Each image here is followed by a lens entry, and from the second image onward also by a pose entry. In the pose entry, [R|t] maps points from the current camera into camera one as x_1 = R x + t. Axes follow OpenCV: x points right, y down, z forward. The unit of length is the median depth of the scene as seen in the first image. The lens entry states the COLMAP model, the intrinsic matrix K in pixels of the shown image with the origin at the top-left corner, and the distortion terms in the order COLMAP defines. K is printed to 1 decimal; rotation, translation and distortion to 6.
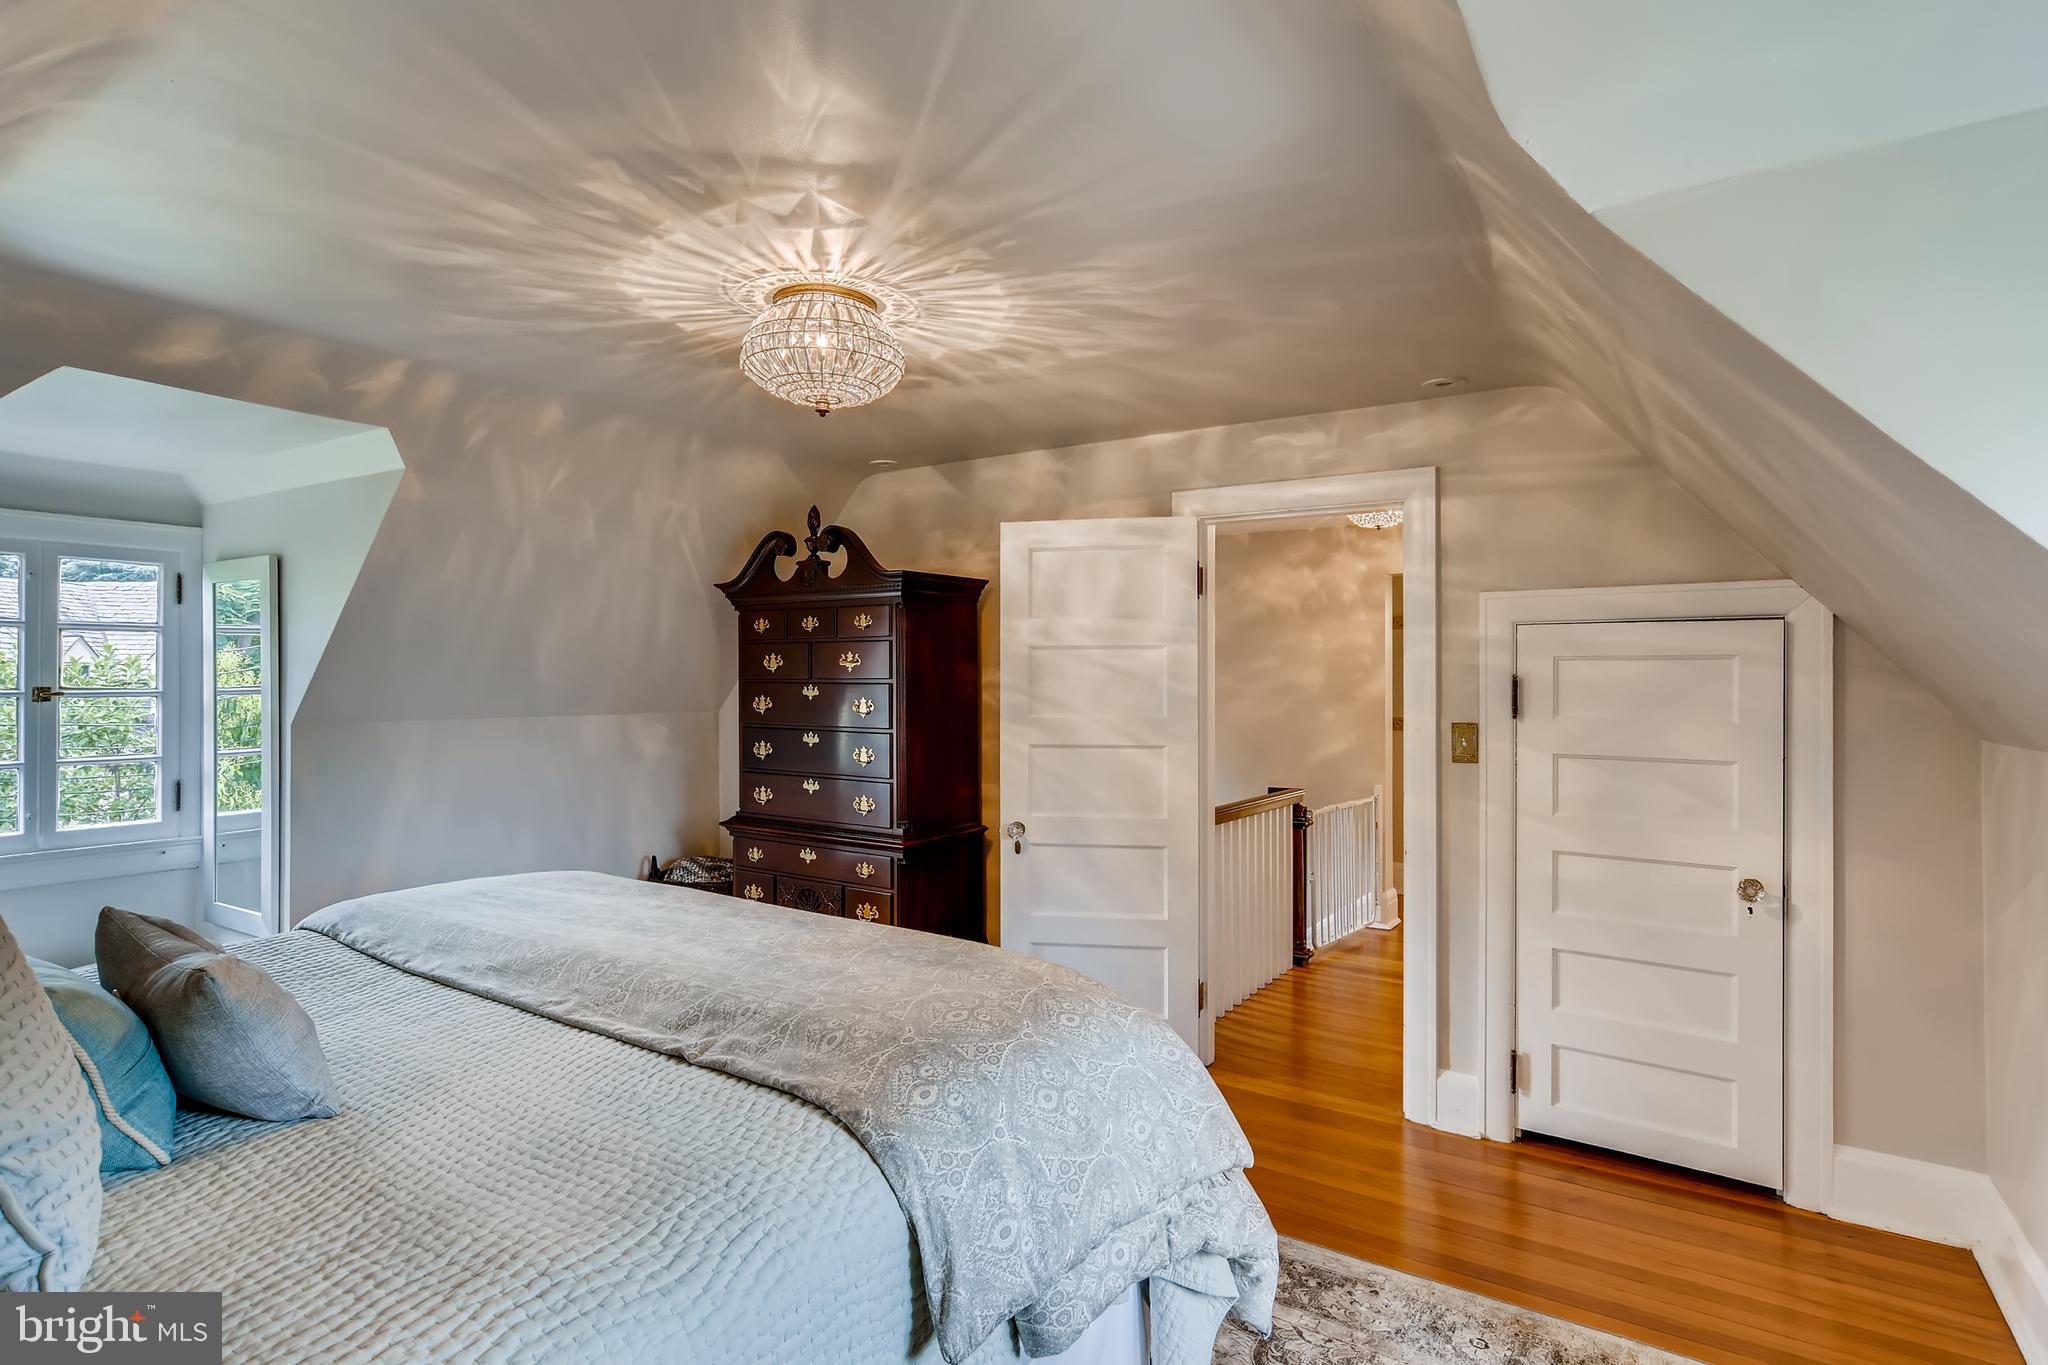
lens RADIAL K [[1030.0, 0, 1029.0], [0, 1030.0, 680.7], [0, 0, 1]] dist [-0.002365, 0.000834]
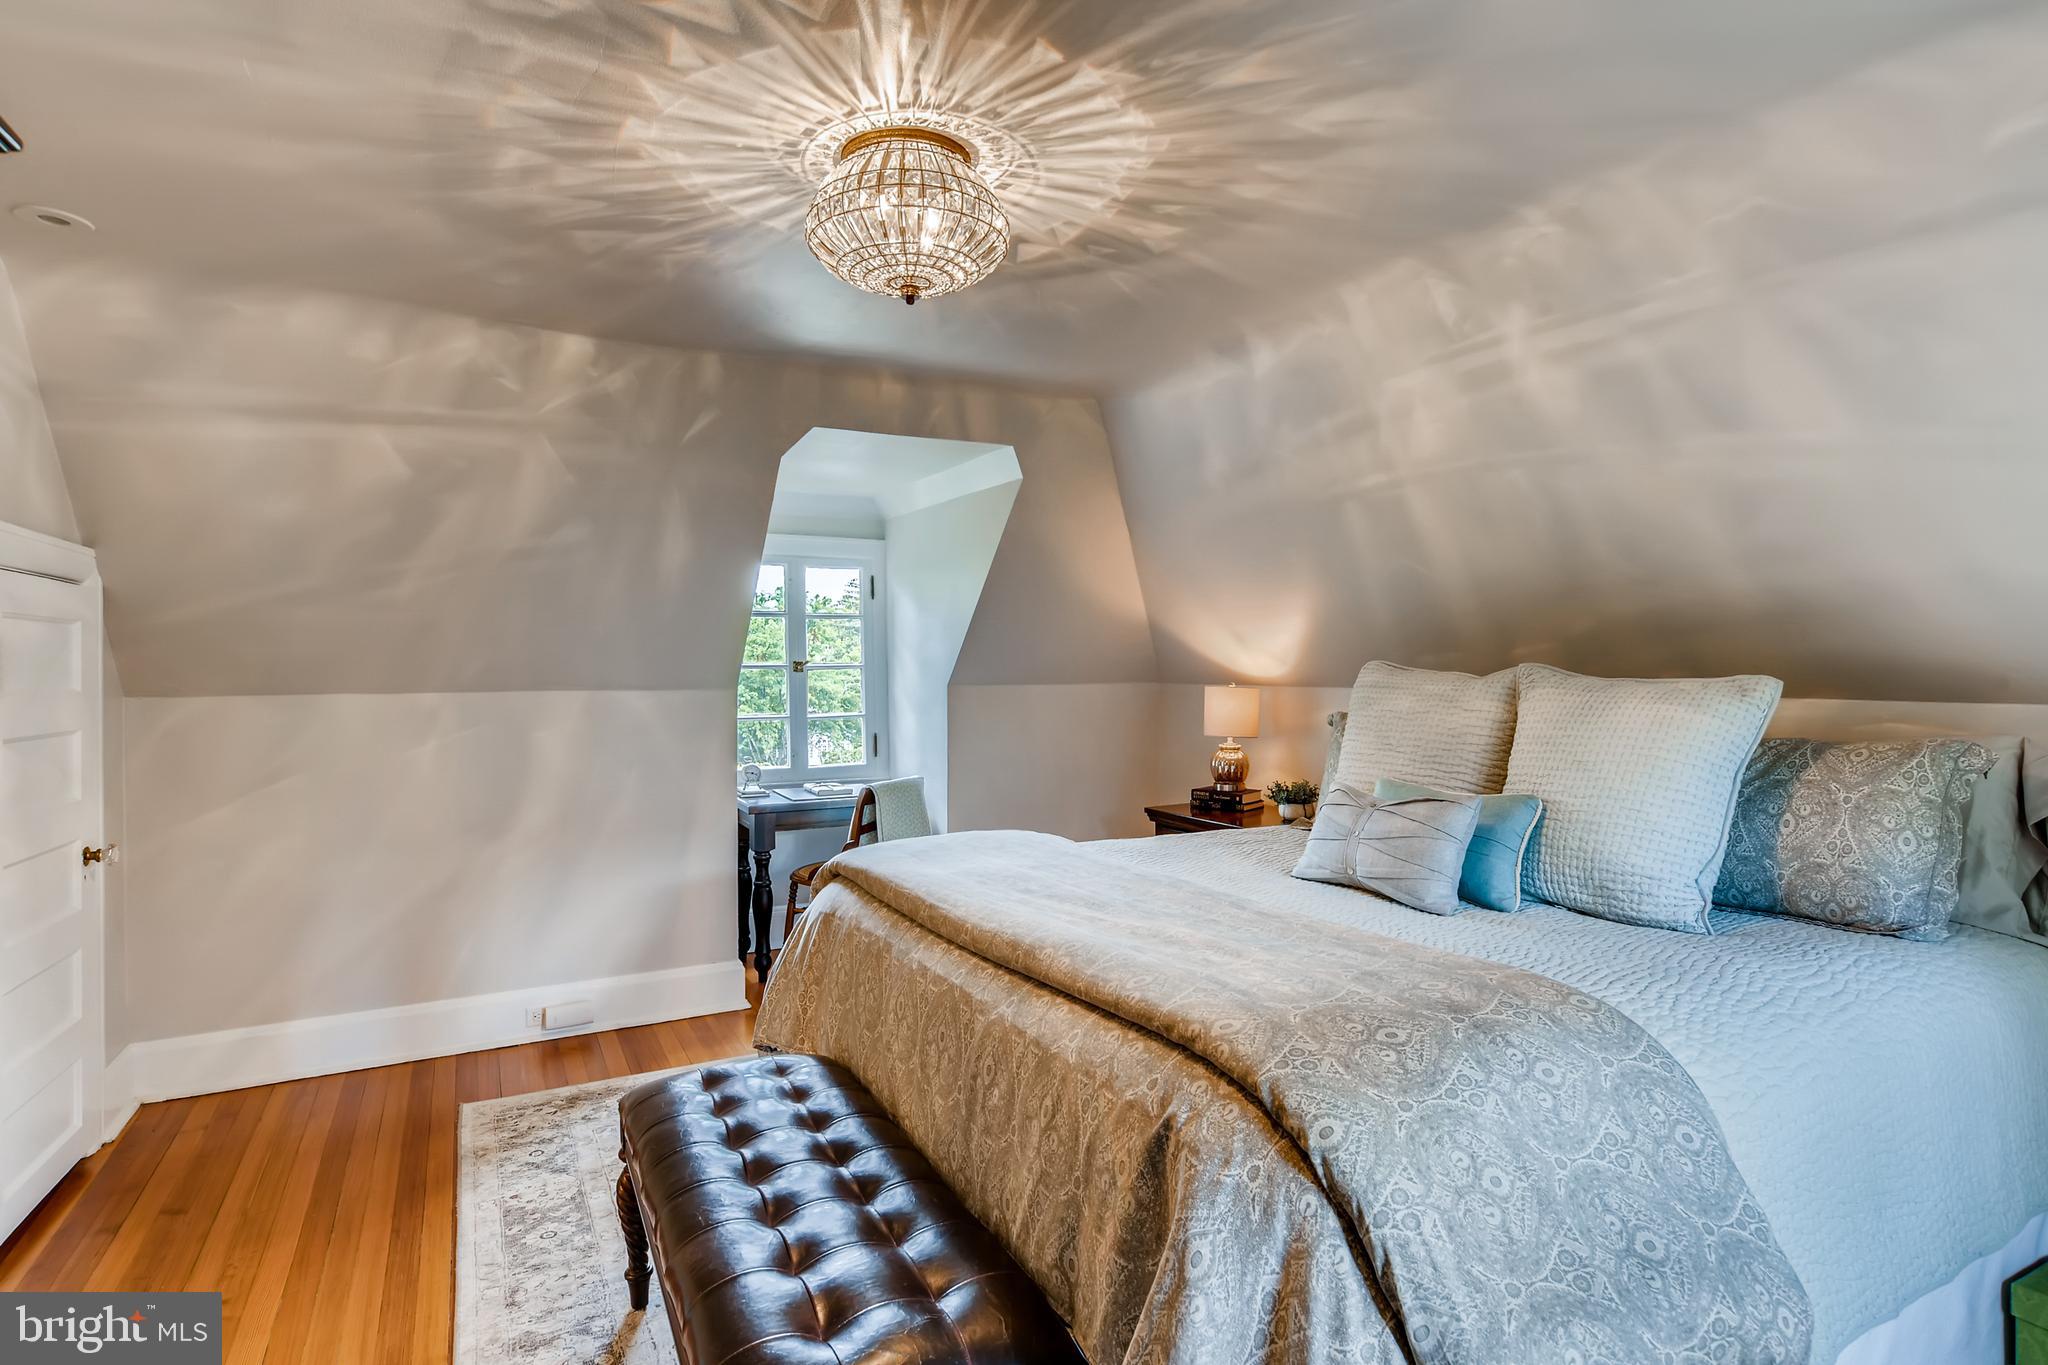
lens RADIAL K [[1030.0, 0, 1025.8], [0, 1030.0, 676.0], [0, 0, 1]] dist [-0.002365, 0.000834]
pose [[-0.874080, -0.006366, 0.485740, -0.709146], [-0.001533, 0.999945, 0.010348, 0.021198], [-0.485780, 0.008300, -0.874042, 1.761712]]
